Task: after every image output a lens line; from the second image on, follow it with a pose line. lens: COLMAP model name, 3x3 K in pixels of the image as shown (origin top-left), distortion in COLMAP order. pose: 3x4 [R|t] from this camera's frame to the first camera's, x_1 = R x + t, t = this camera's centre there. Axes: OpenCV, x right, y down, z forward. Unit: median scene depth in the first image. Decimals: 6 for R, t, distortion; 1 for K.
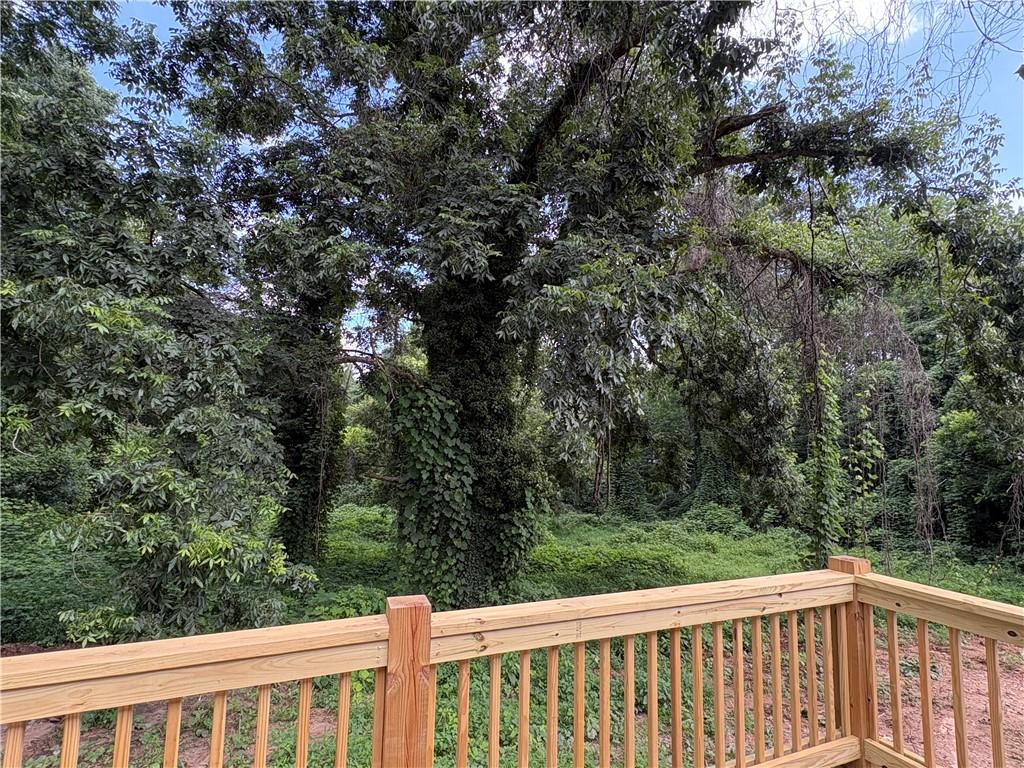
lens RADIAL K [[536.1, 0, 512.0], [0, 536.1, 384.0], [0, 0, 1]] dist [0.000289, 0.000043]
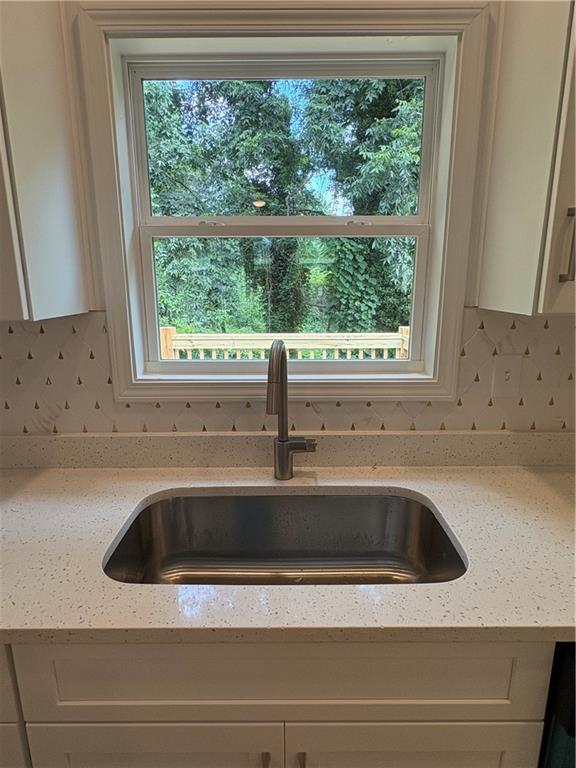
lens RADIAL K [[448.1, 0, 288.0], [0, 448.1, 384.0], [0, 0, 1]] dist [-0.002472, -0.000522]
pose [[0.911139, 0.067883, -0.406470, 0.194674], [0.068381, 0.947761, 0.311564, -0.000836], [0.406387, -0.311673, 0.858900, -0.122283]]
